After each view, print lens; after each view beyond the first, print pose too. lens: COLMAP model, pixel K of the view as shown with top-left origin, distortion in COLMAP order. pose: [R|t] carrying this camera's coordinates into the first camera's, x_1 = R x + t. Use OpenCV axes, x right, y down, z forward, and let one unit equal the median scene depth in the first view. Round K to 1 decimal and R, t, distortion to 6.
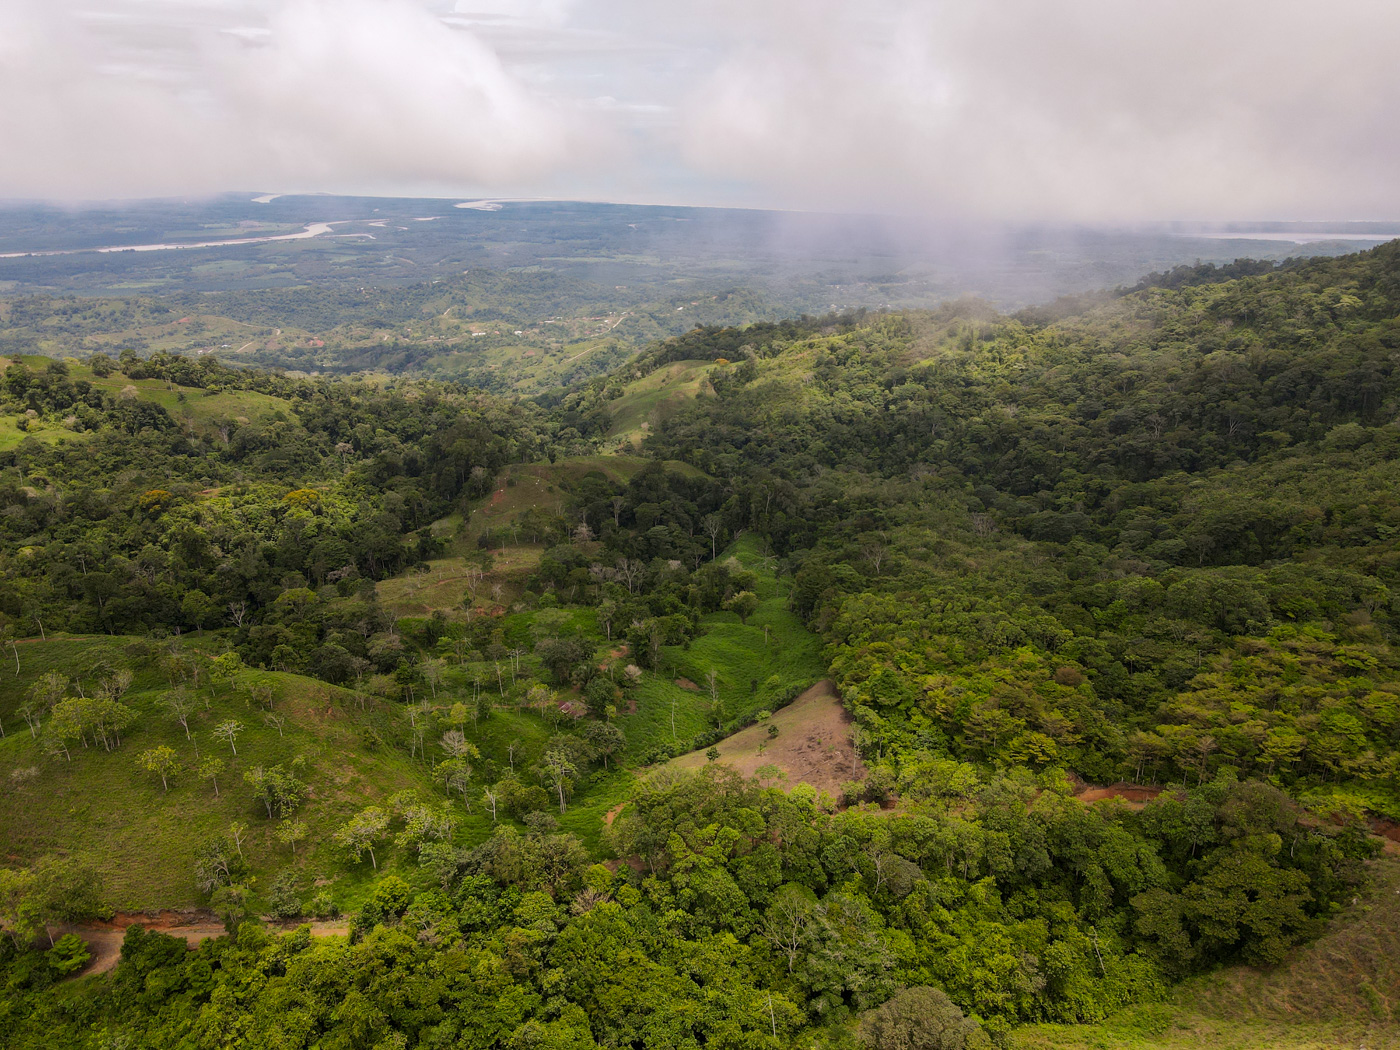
lens RADIAL K [[1020.6, 0, 704.1], [0, 1020.6, 532.4], [0, 0, 1]] dist [0.008900, 0.007699]
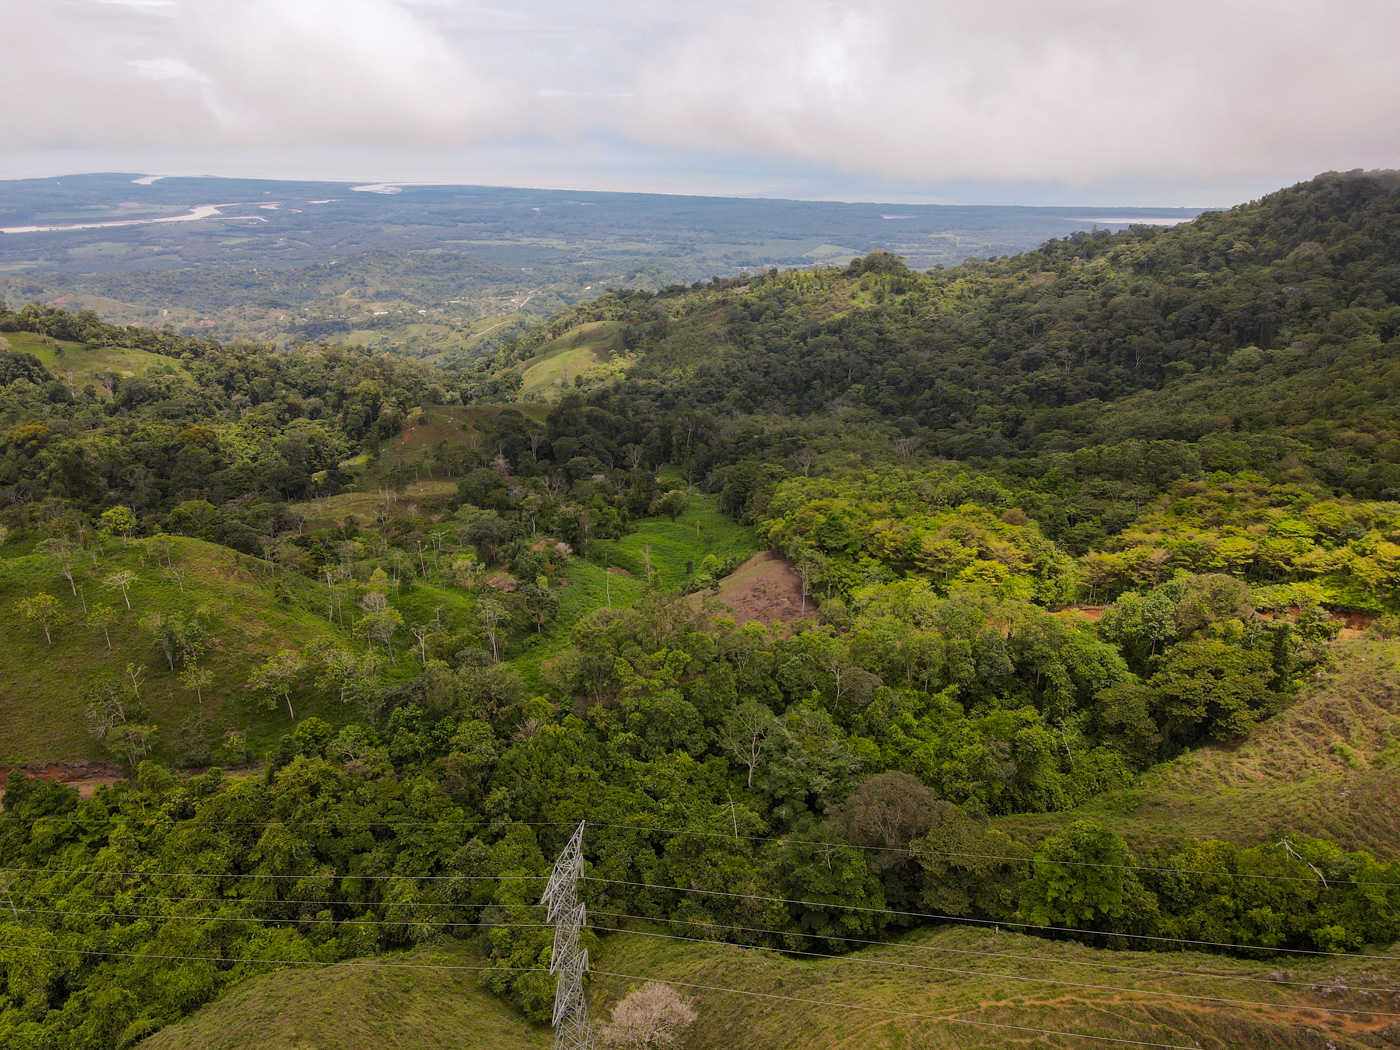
lens RADIAL K [[1020.6, 0, 705.4], [0, 1020.6, 528.8], [0, 0, 1]] dist [0.008900, 0.007699]
pose [[0.996019, -0.022757, 0.086184, -0.024177], [0.021774, 0.999687, 0.012324, 0.133478], [-0.086438, -0.010399, 0.996203, 0.048250]]
